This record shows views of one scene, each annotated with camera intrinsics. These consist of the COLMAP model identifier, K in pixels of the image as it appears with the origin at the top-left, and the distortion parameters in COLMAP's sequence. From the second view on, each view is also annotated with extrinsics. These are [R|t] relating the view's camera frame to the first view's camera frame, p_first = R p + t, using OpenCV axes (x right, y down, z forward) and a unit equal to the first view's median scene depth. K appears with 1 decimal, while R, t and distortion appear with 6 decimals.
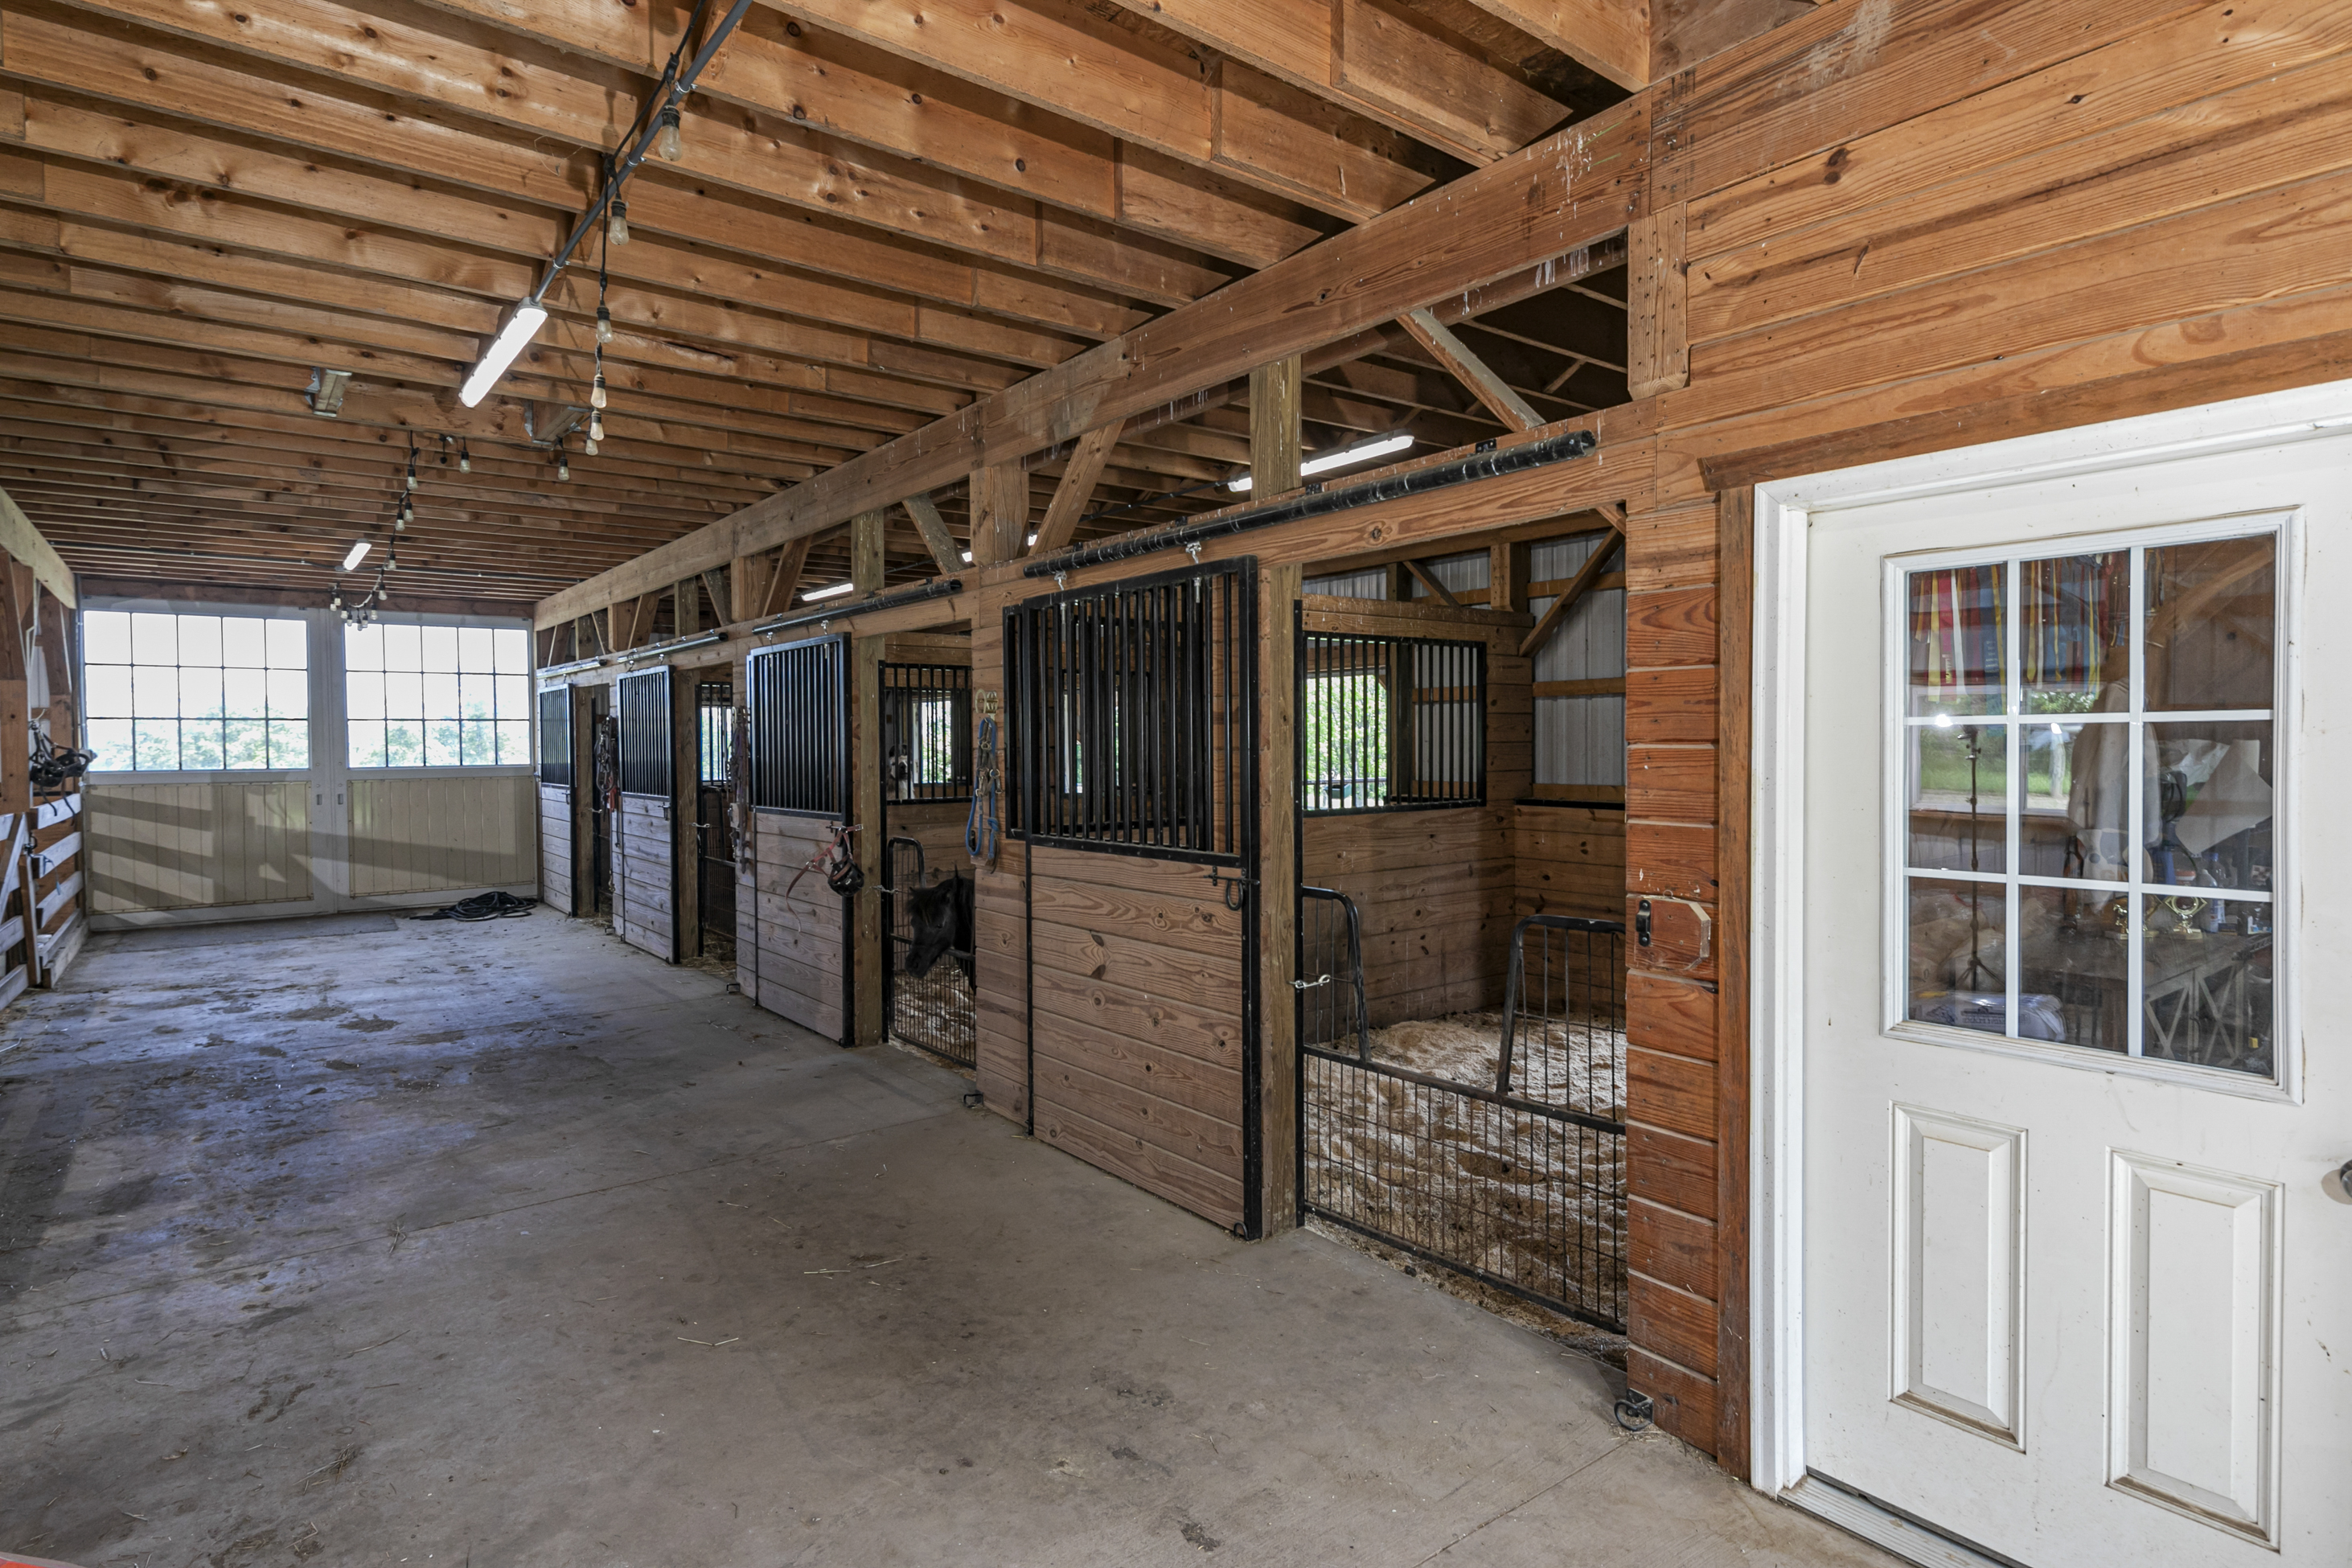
lens RADIAL K [[1212.6, 0, 1183.0], [0, 1212.6, 747.0], [0, 0, 1]] dist [-0.002351, -0.000297]
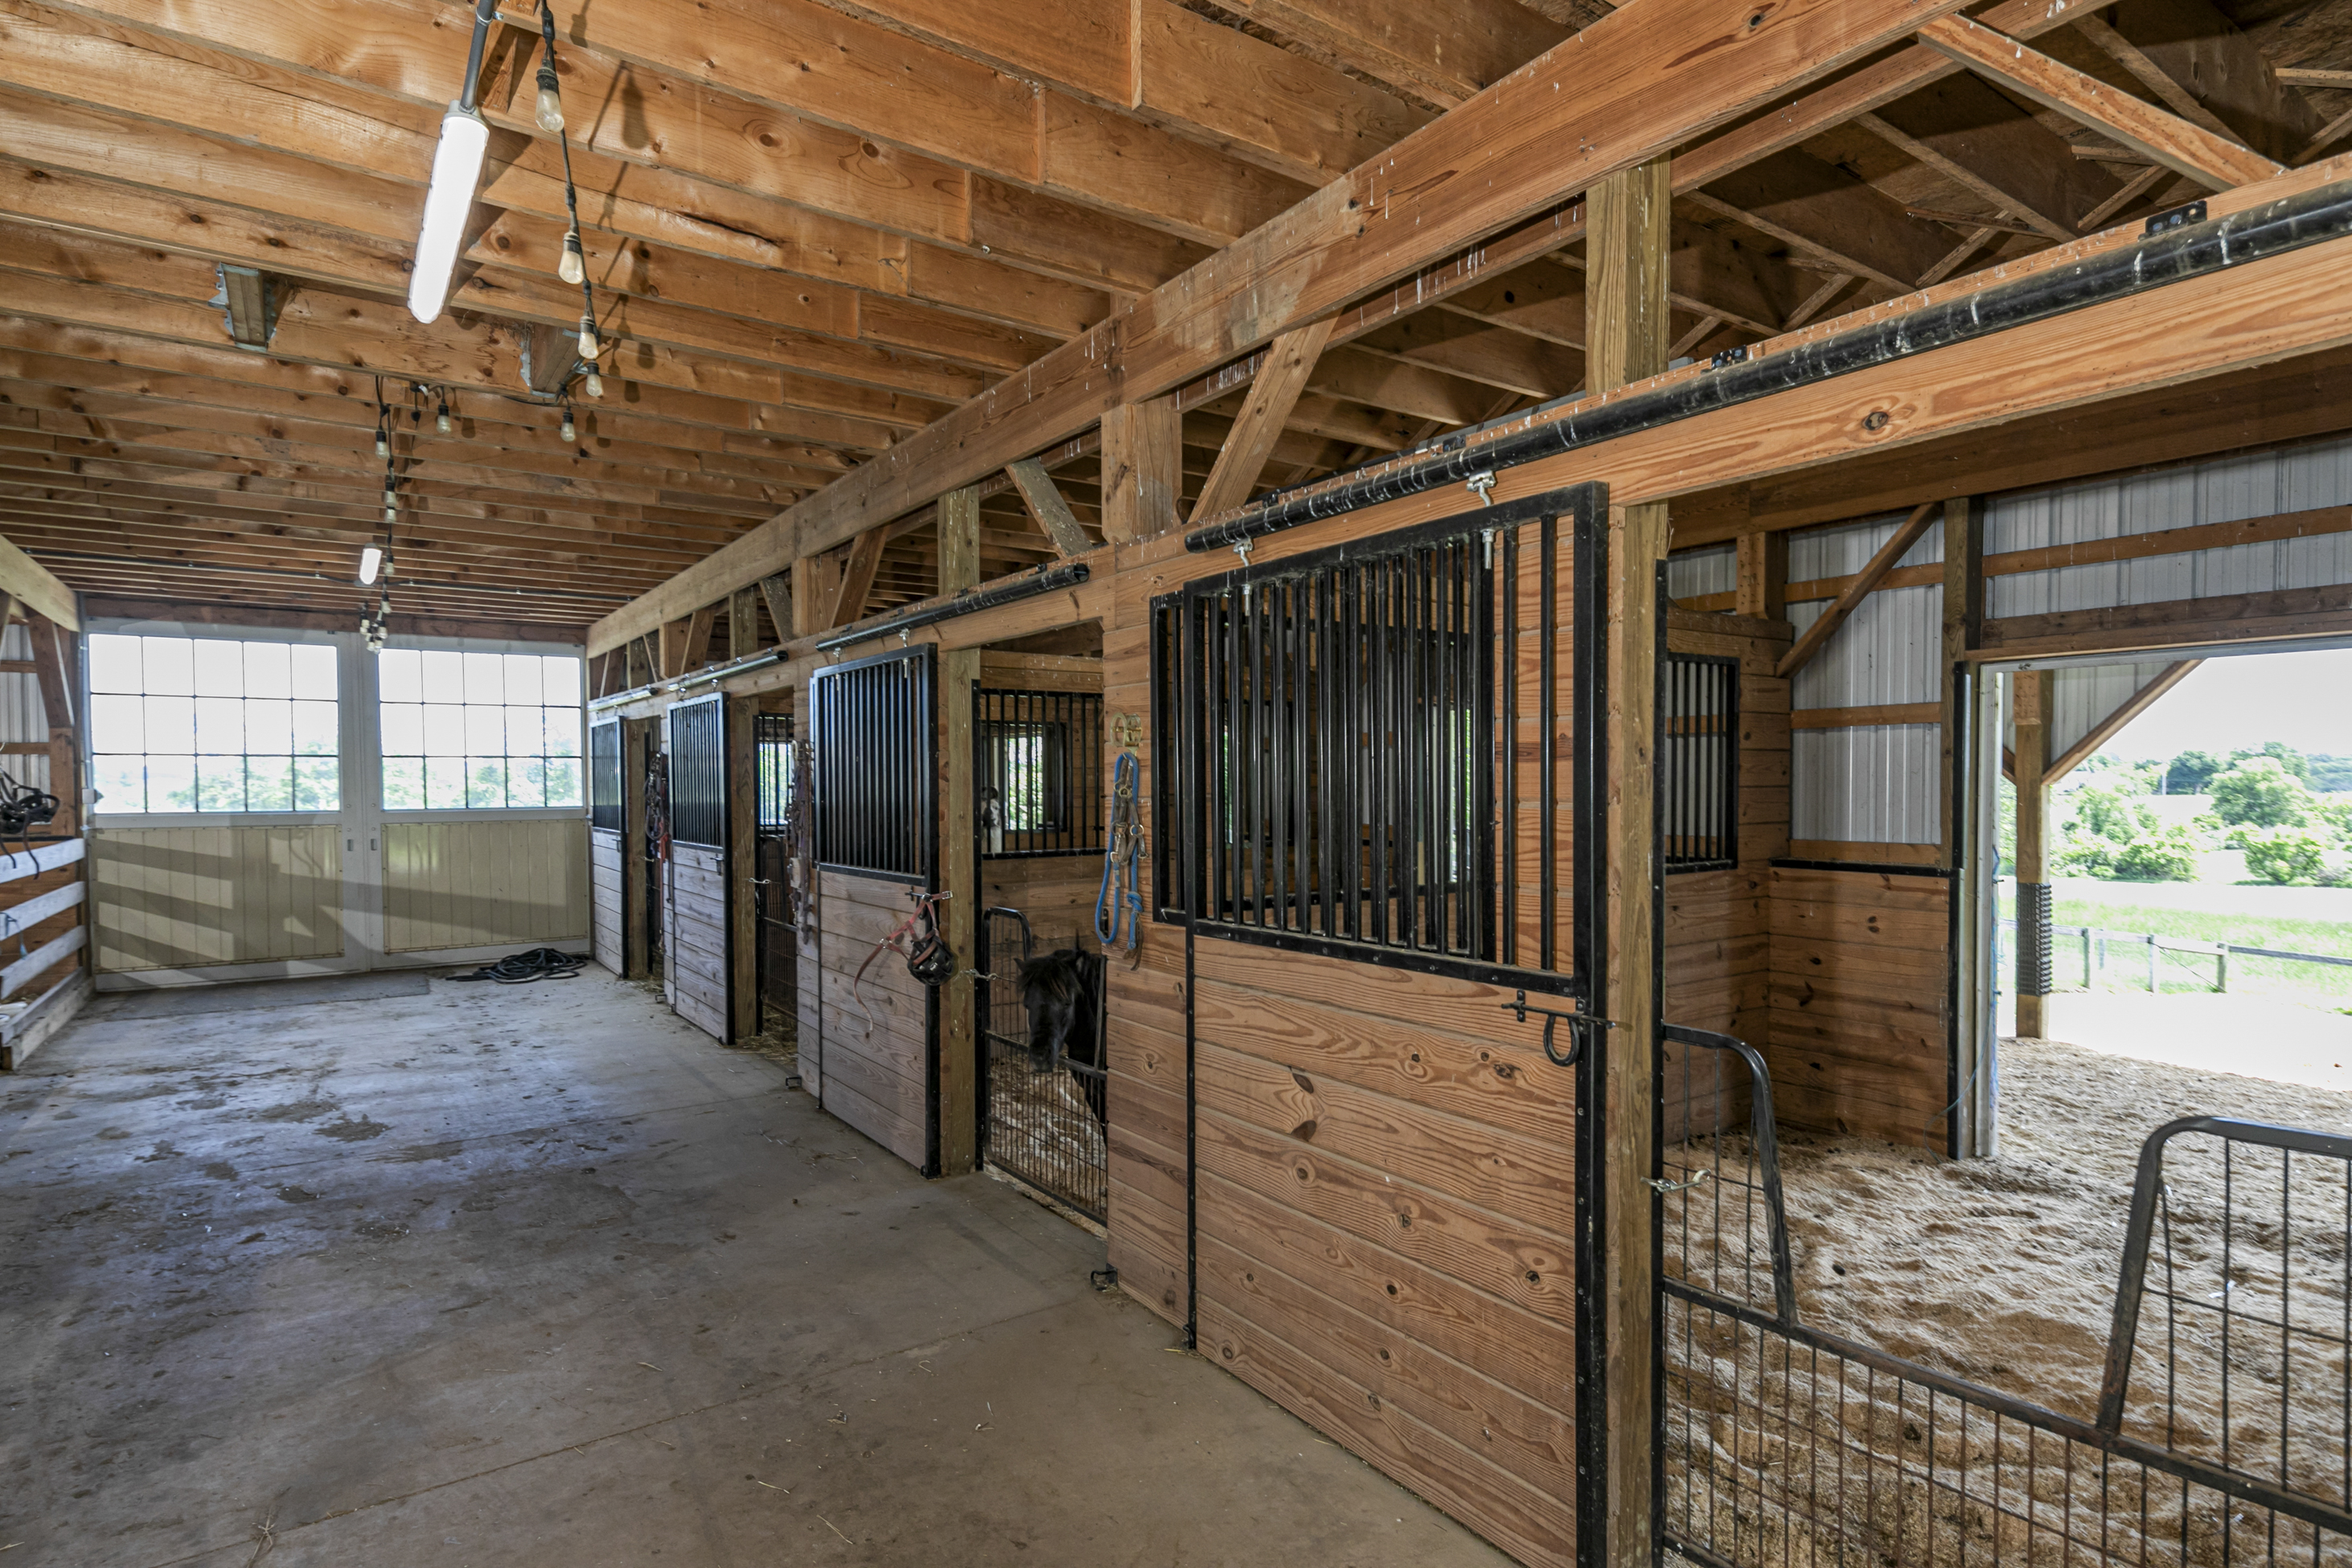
lens RADIAL K [[1212.6, 0, 1173.6], [0, 1212.6, 794.4], [0, 0, 1]] dist [-0.002351, -0.000297]
pose [[0.997712, 0.003775, -0.067508, -0.078529], [-0.003333, 0.999972, 0.006669, -0.003947], [0.067531, -0.006429, 0.997696, 0.263167]]
